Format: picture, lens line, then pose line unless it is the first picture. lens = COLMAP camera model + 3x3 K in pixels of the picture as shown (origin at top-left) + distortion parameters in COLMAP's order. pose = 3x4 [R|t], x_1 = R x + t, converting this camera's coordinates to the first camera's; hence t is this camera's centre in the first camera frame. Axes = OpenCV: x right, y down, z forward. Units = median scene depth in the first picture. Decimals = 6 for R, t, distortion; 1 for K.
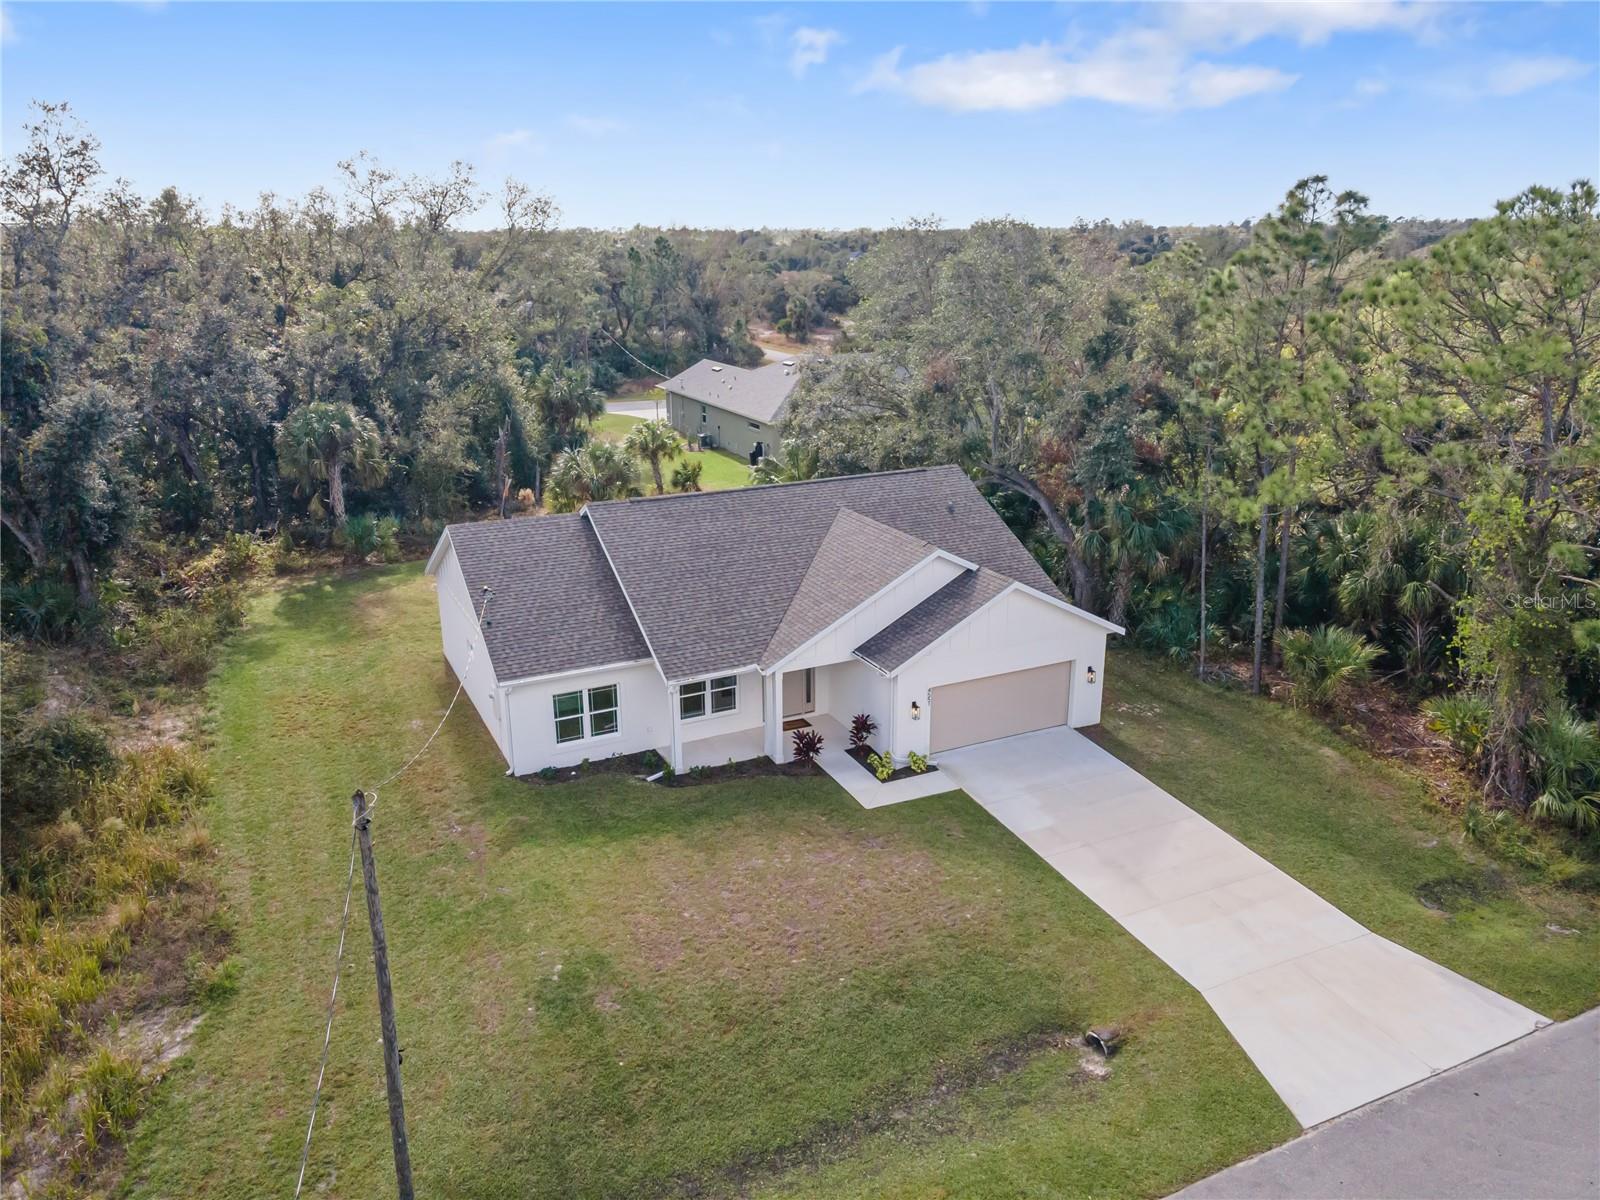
lens RADIAL K [[1180.2, 0, 812.7], [0, 1180.2, 597.3], [0, 0, 1]] dist [0.032307, 0.001640]
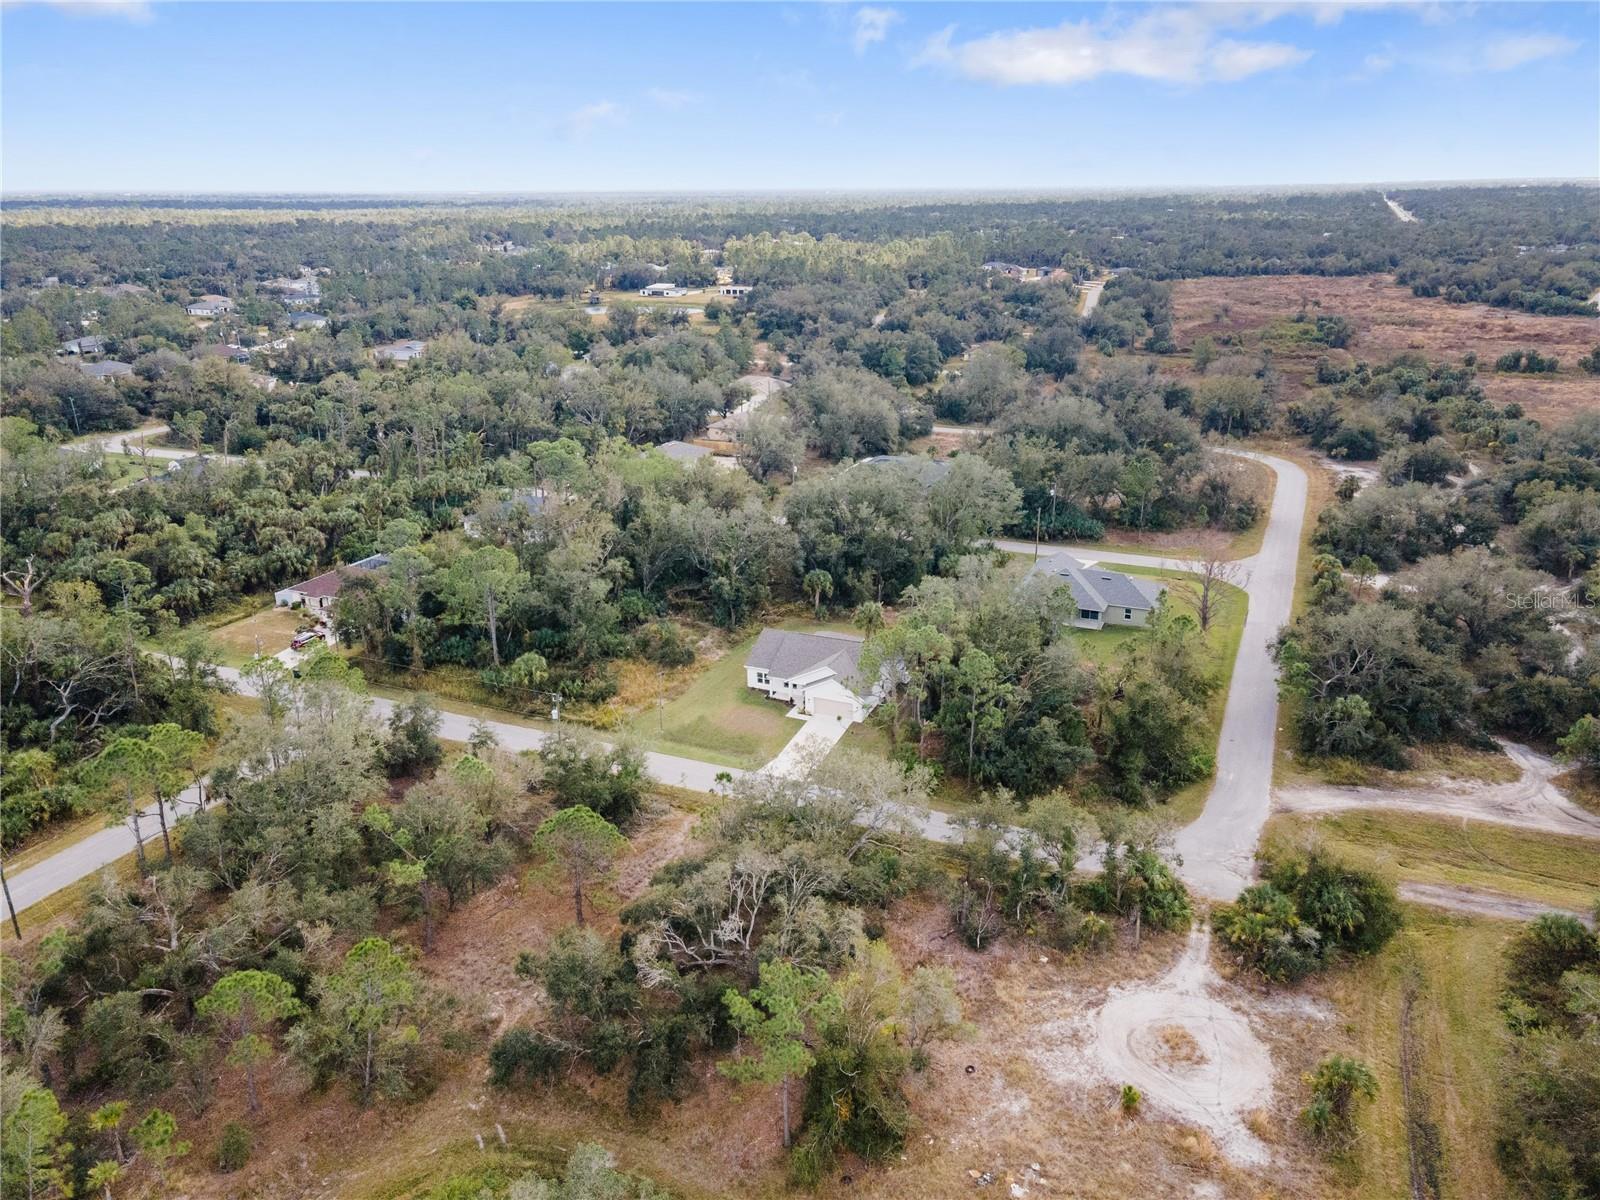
lens RADIAL K [[1170.0, 0, 808.0], [0, 1170.0, 604.0], [0, 0, 1]] dist [0.025697, 0.035395]
pose [[0.644733, 0.257996, -0.719554, 3.078173], [-0.221901, 0.963955, 0.146799, -0.873503], [0.731491, 0.065024, 0.678743, -1.928241]]
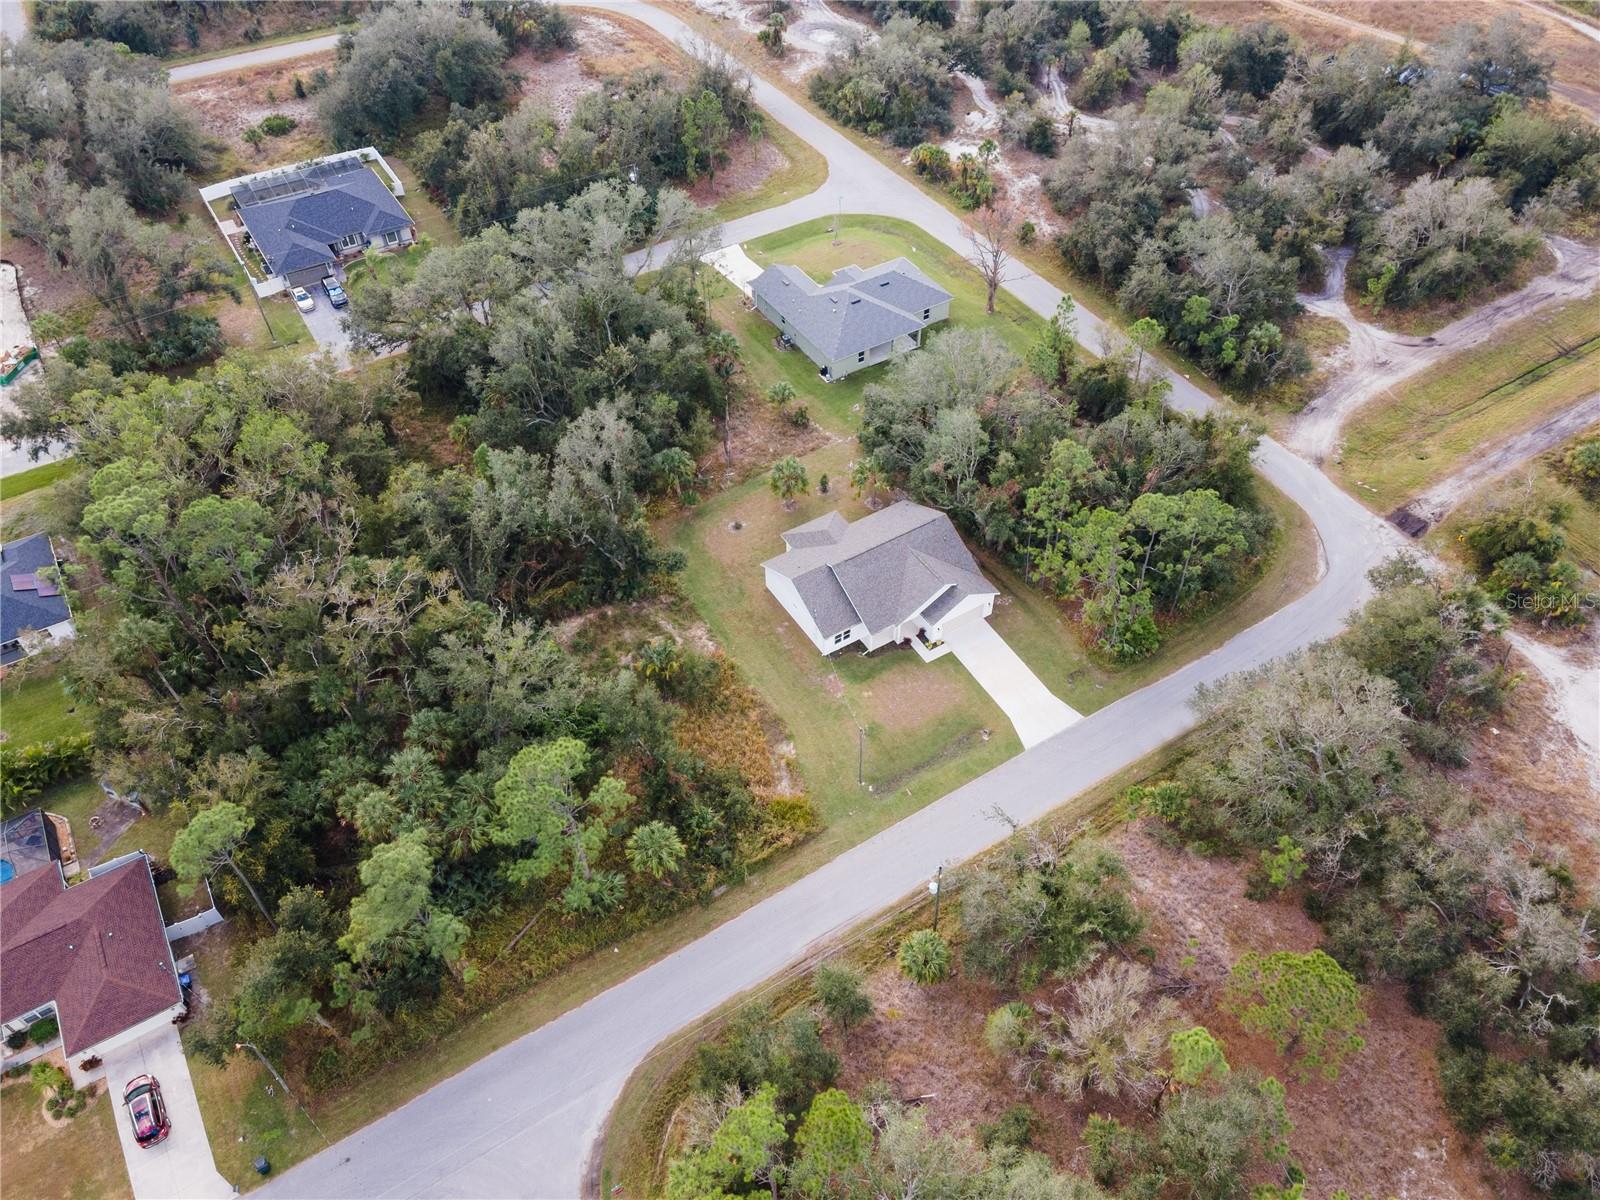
lens RADIAL K [[1170.0, 0, 808.0], [0, 1170.0, 604.0], [0, 0, 1]] dist [0.025697, 0.035395]
pose [[0.995243, -0.073113, 0.064386, -0.511201], [0.031432, 0.866534, 0.498128, -1.700462], [-0.092212, -0.493735, 0.864710, -1.901274]]
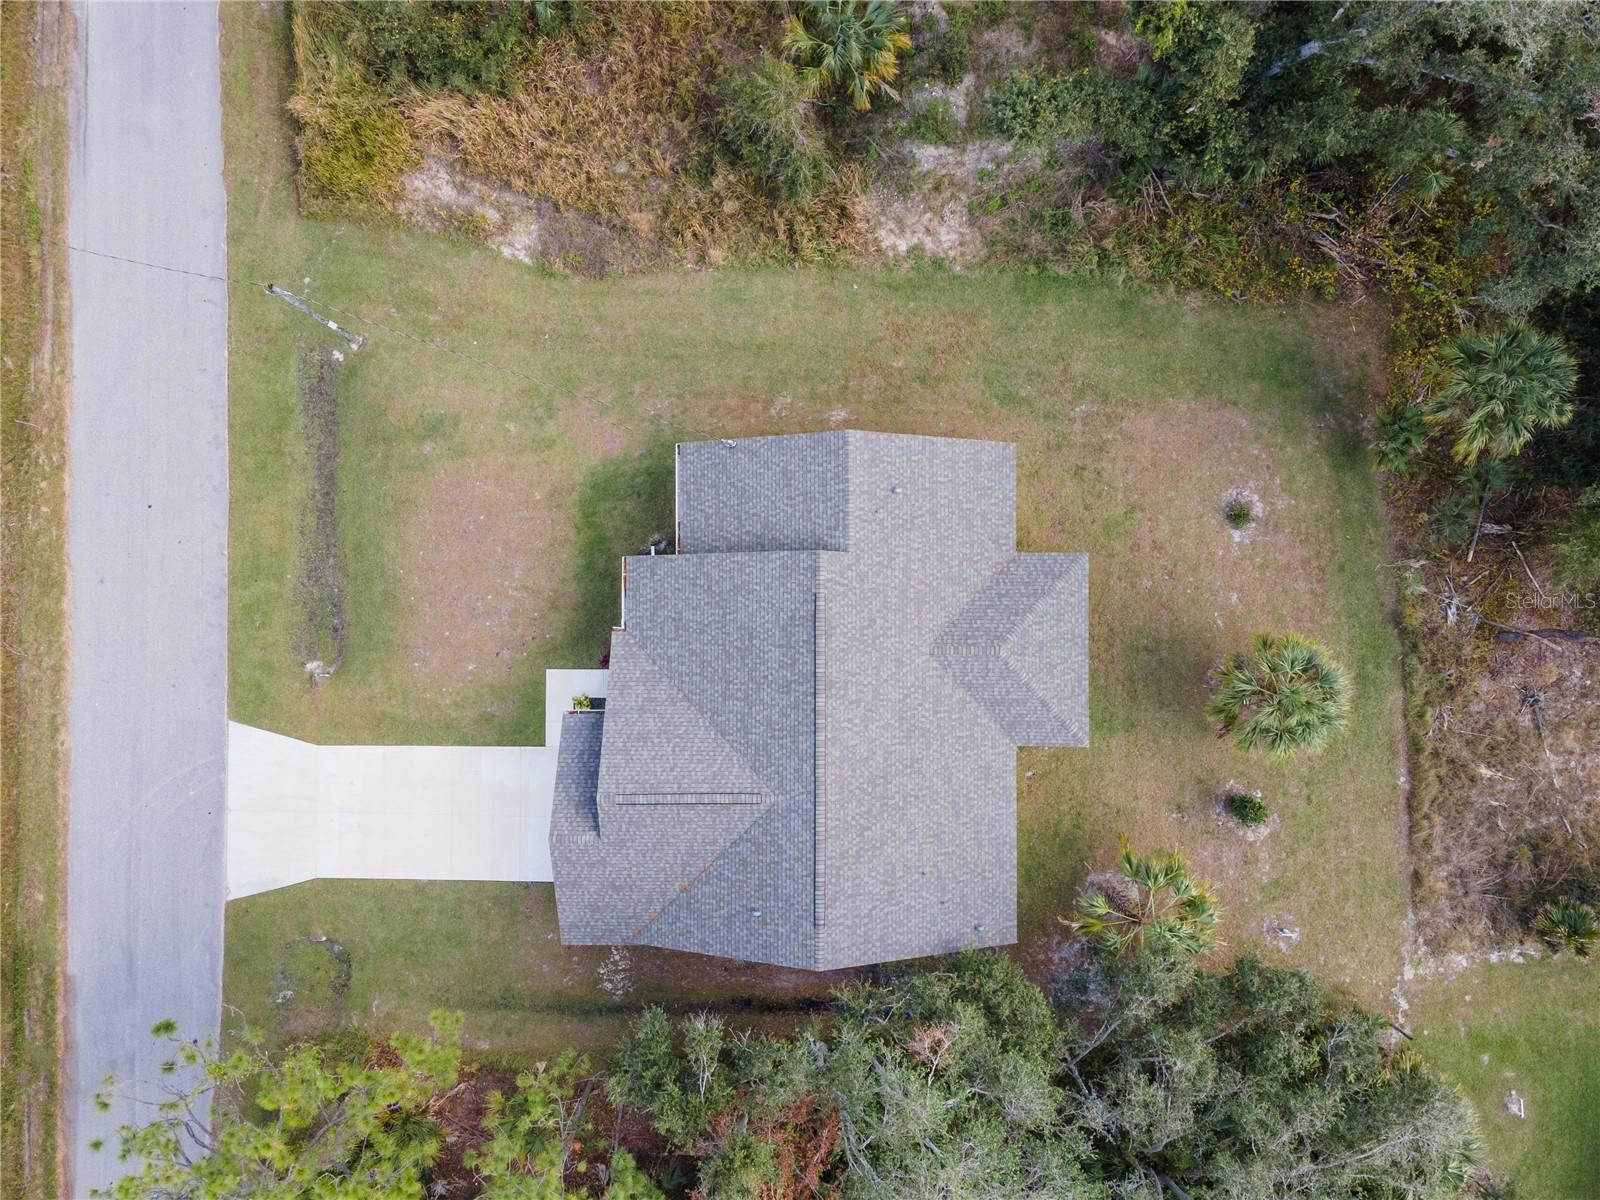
lens RADIAL K [[1189.2, 0, 813.1], [0, 1189.2, 604.3], [0, 0, 1]] dist [0.017995, 0.040478]
pose [[-0.447450, 0.894305, -0.002816, -0.159178], [-0.255418, -0.124775, 0.958746, -1.229962], [0.857059, 0.429710, 0.284251, 0.790519]]
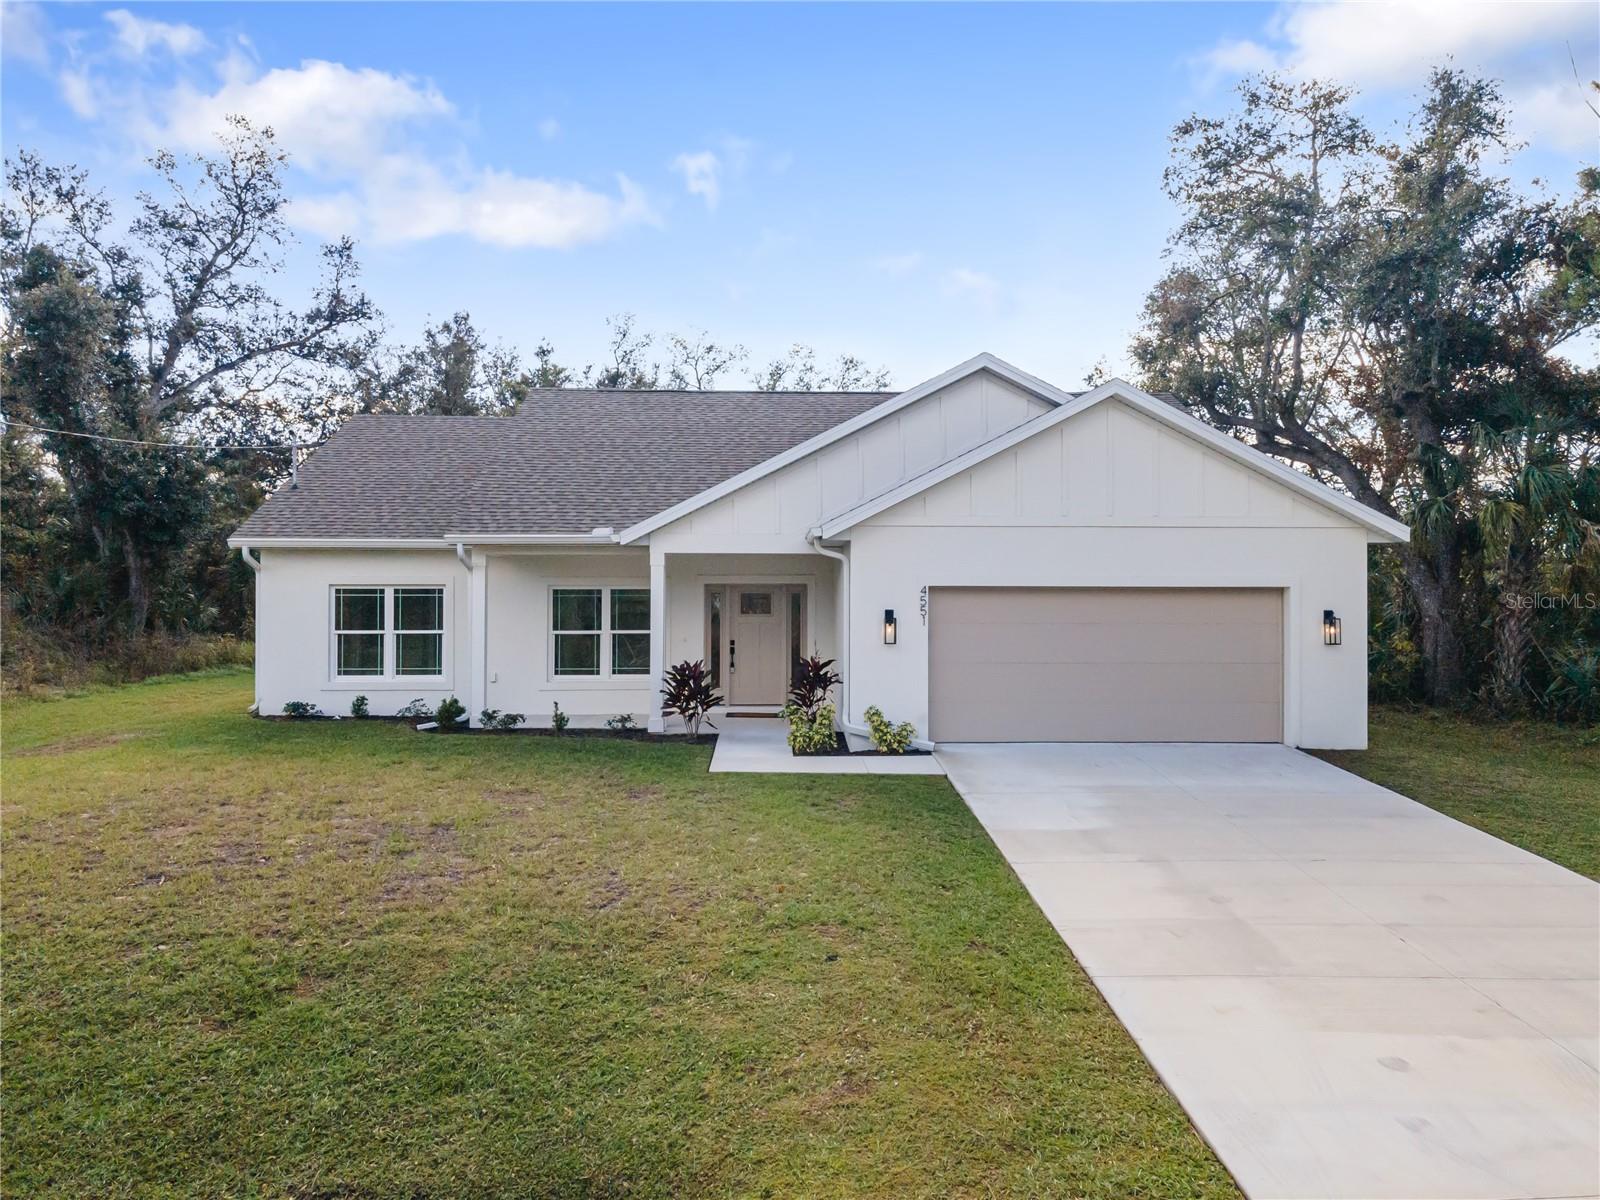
lens RADIAL K [[1180.2, 0, 812.7], [0, 1180.2, 597.3], [0, 0, 1]] dist [0.032307, 0.001640]
pose [[0.912391, 0.004538, -0.409294, 0.261442], [-0.126812, 0.953873, -0.272113, 0.224340], [0.389180, 0.300177, 0.870880, 0.558882]]
